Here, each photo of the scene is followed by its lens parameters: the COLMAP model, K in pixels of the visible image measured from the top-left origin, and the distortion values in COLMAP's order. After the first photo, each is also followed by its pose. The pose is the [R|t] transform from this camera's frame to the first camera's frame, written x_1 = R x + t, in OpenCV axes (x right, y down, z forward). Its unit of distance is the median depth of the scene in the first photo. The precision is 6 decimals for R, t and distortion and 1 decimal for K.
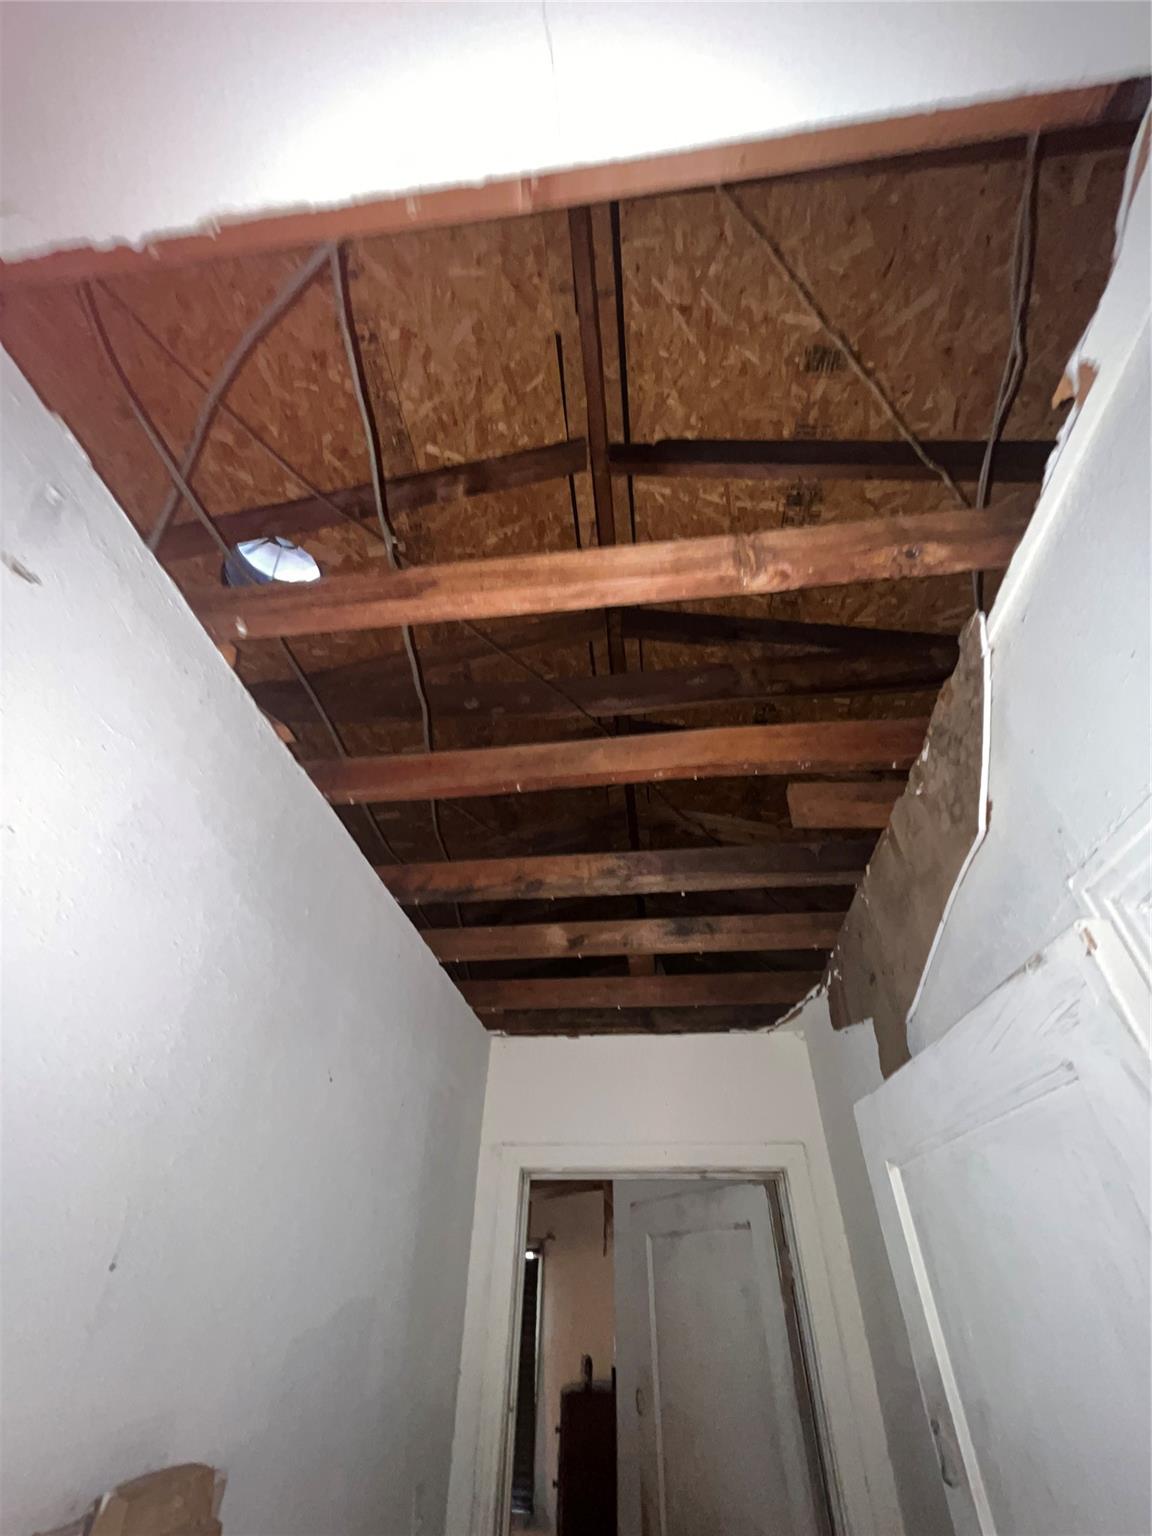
lens RADIAL K [[629.2, 0, 576.0], [0, 629.2, 768.0], [0, 0, 1]] dist [-0.000606, -0.000127]
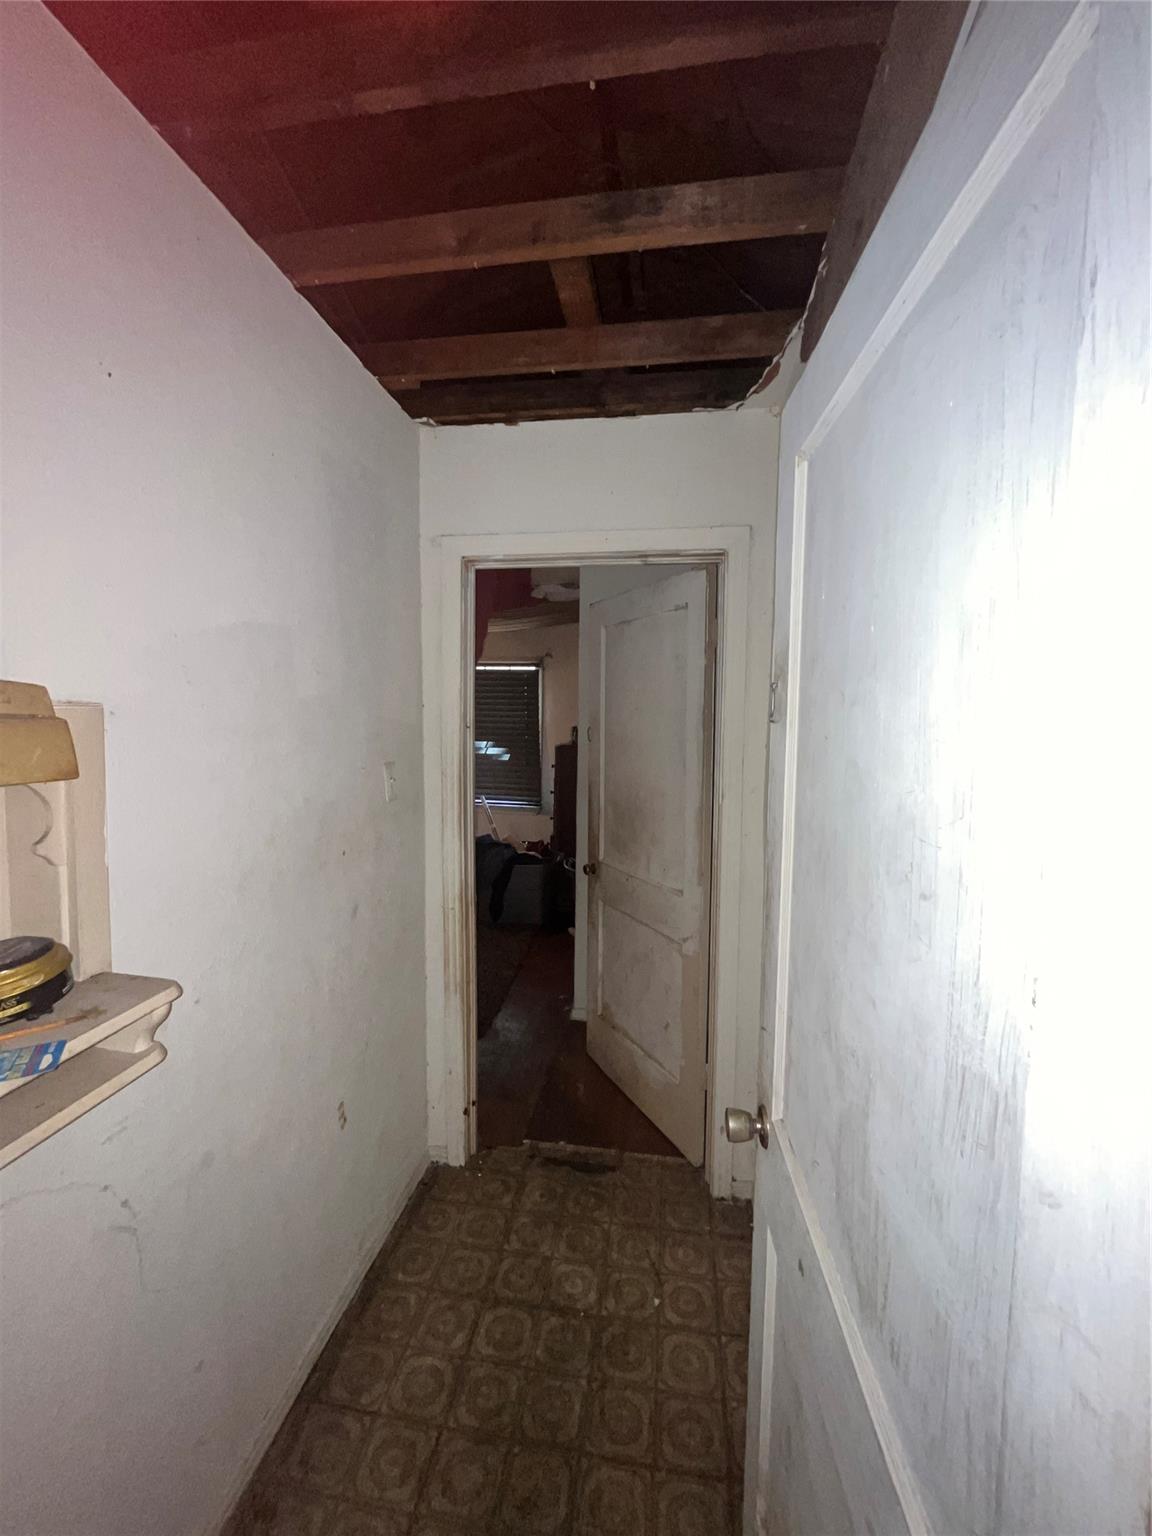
lens RADIAL K [[614.0, 0, 576.0], [0, 614.0, 768.0], [0, 0, 1]] dist [-0.001340, -0.000074]
pose [[0.999089, -0.004416, -0.042453, 0.128612], [0.033015, 0.710326, 0.703098, 0.186514], [0.027051, -0.703859, 0.709825, 0.071615]]
